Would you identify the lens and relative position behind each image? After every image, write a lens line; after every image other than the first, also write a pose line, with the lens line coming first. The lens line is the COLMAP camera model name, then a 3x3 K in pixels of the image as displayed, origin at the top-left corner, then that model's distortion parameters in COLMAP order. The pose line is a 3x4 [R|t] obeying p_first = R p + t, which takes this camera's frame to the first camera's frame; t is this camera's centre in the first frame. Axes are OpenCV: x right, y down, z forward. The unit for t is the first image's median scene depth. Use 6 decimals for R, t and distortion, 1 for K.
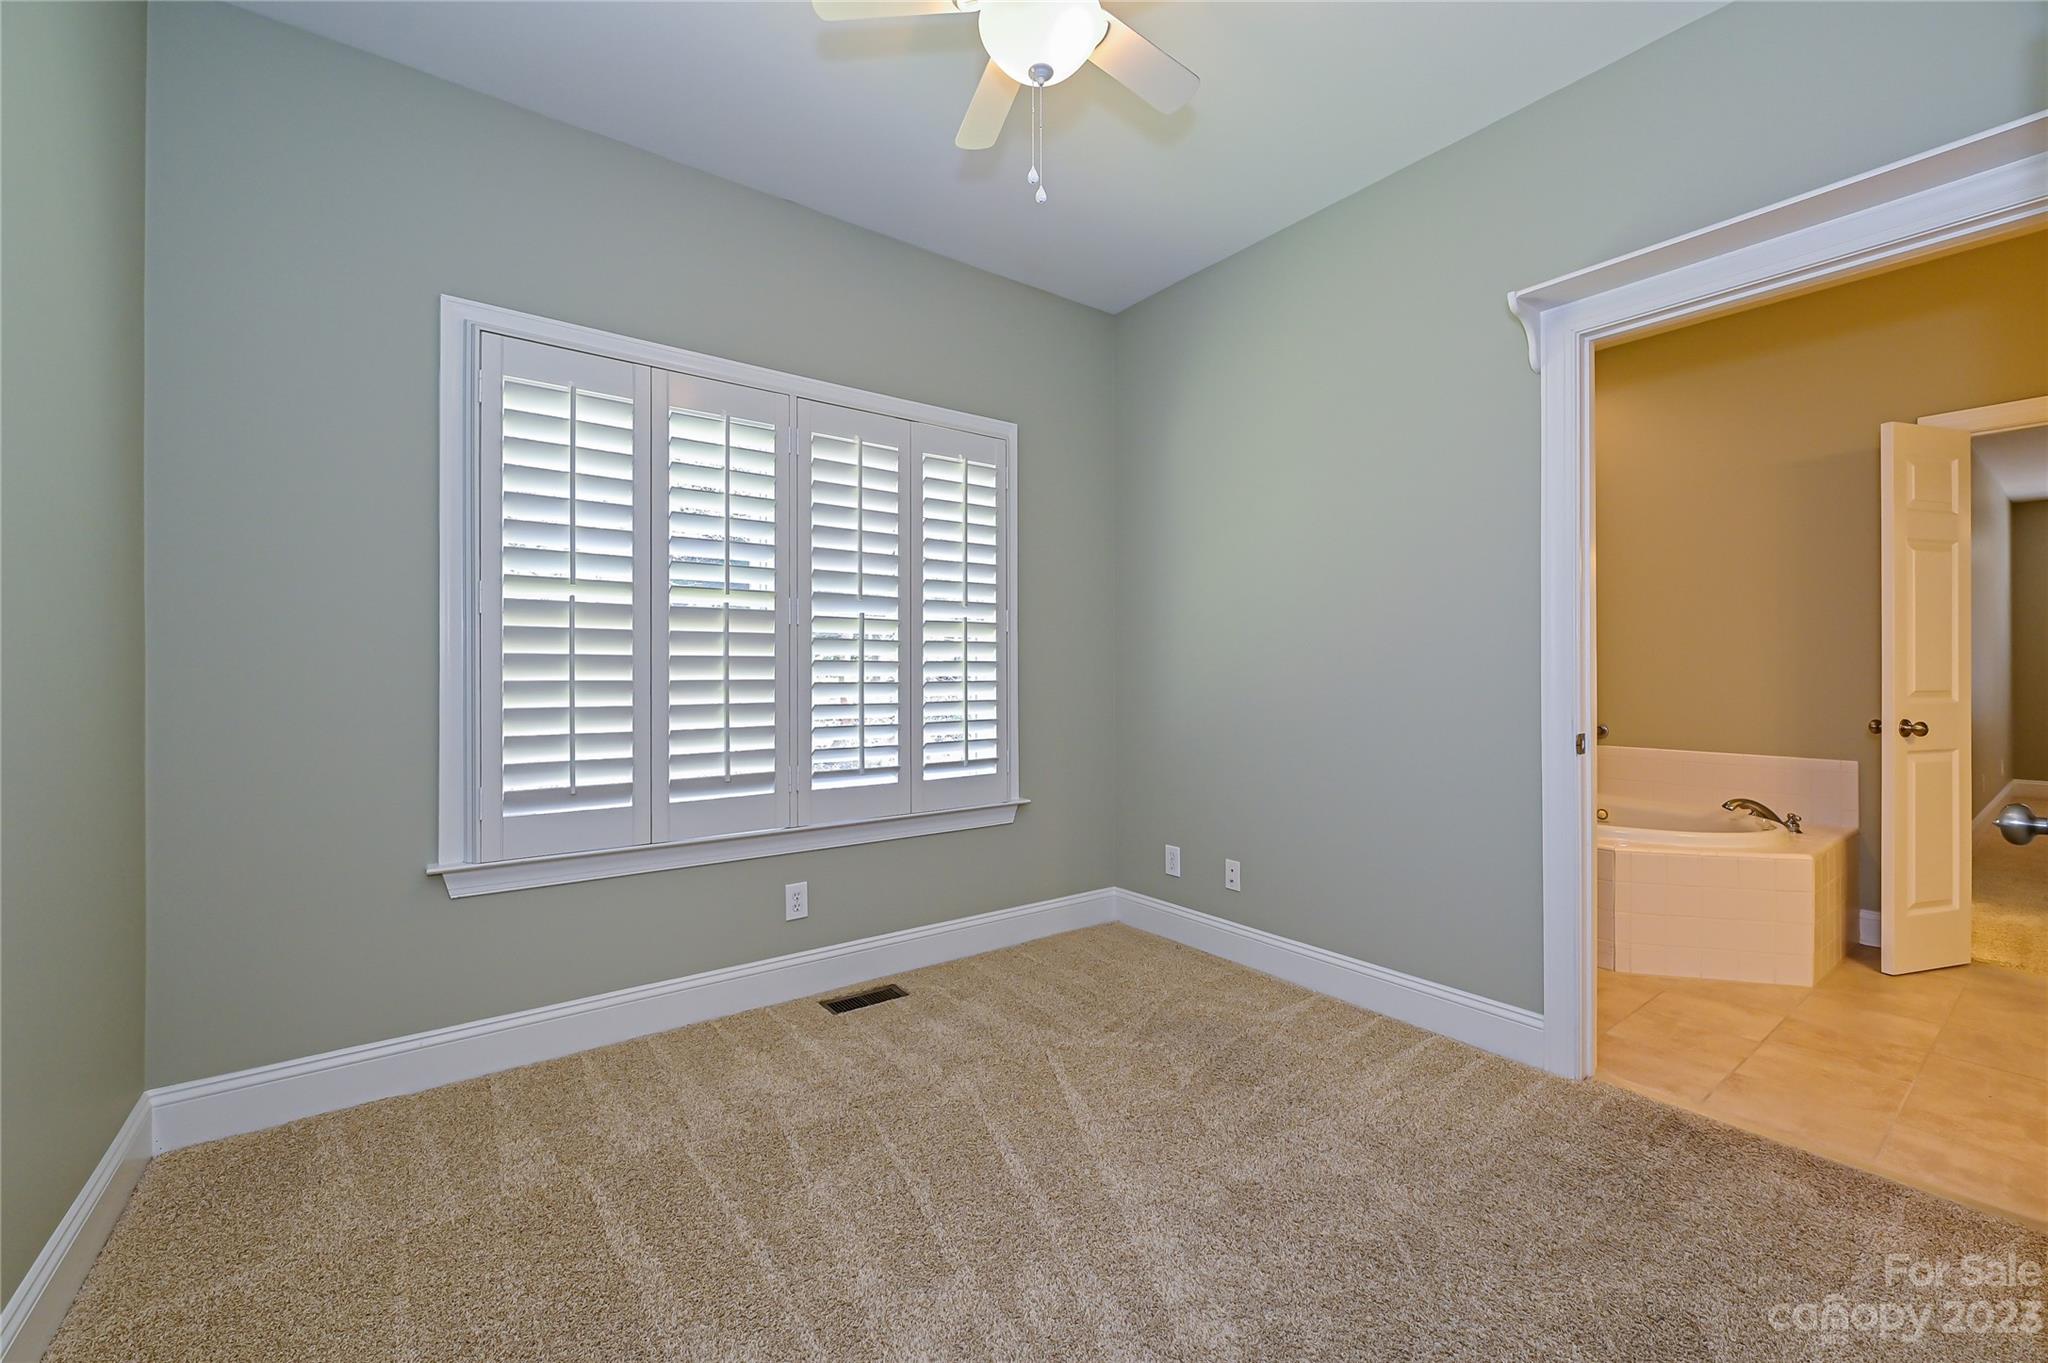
lens RADIAL K [[815.3, 0, 1020.6], [0, 815.3, 674.4], [0, 0, 1]] dist [-0.000742, 0.000010]
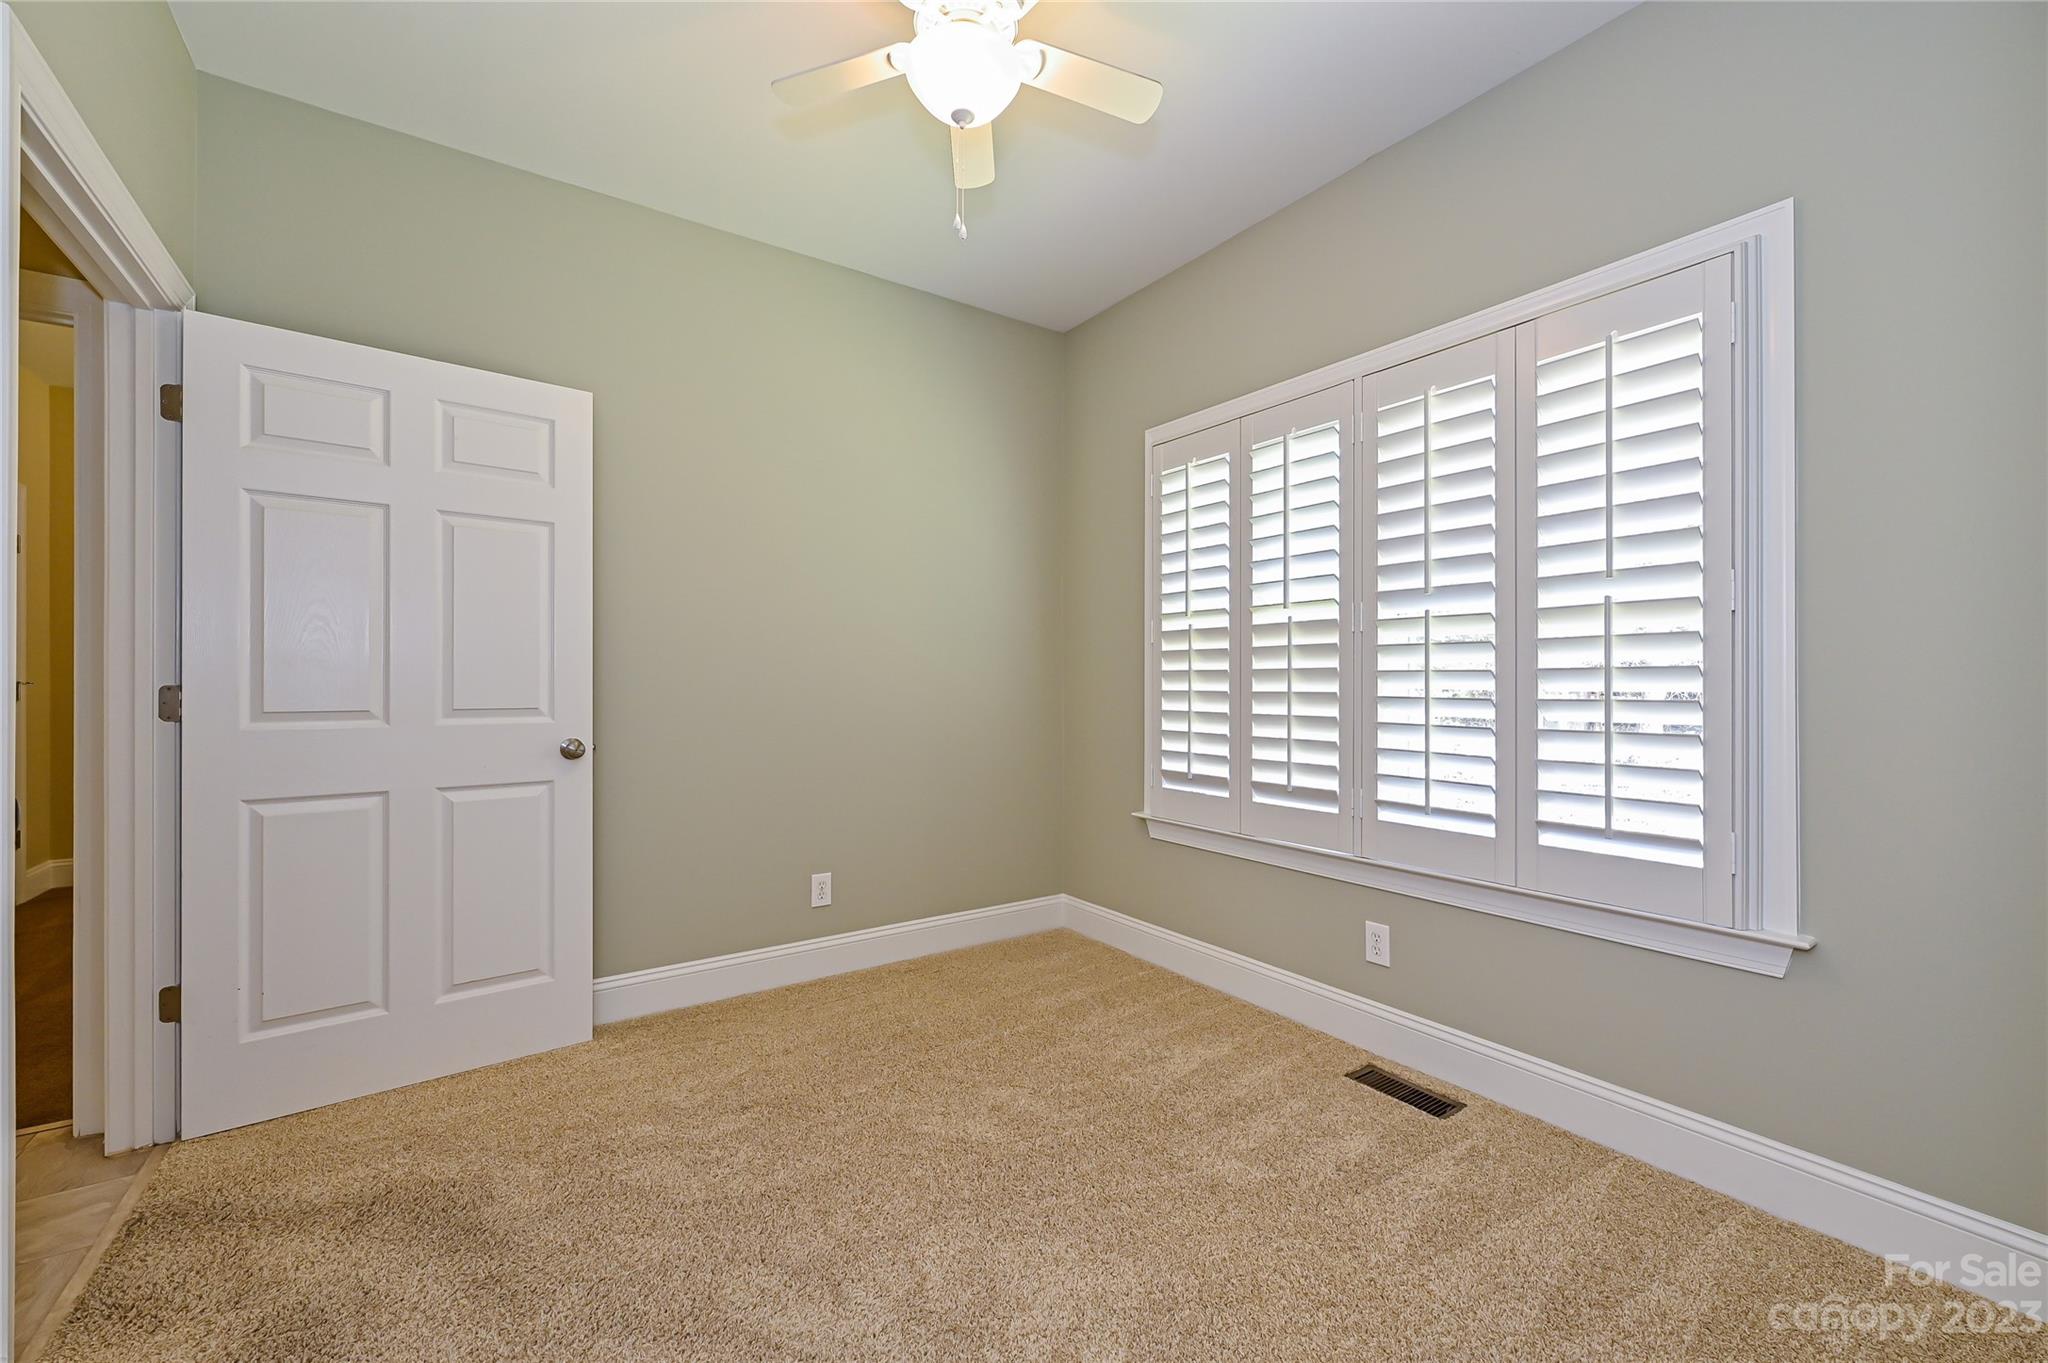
lens RADIAL K [[825.4, 0, 1012.3], [0, 825.4, 678.8], [0, 0, 1]] dist [-0.000623, -0.000039]
pose [[-0.043894, -0.001490, -0.999035, 0.672137], [-0.000297, 0.999999, -0.001478, -0.007145], [0.999036, 0.000232, -0.043894, 0.681648]]
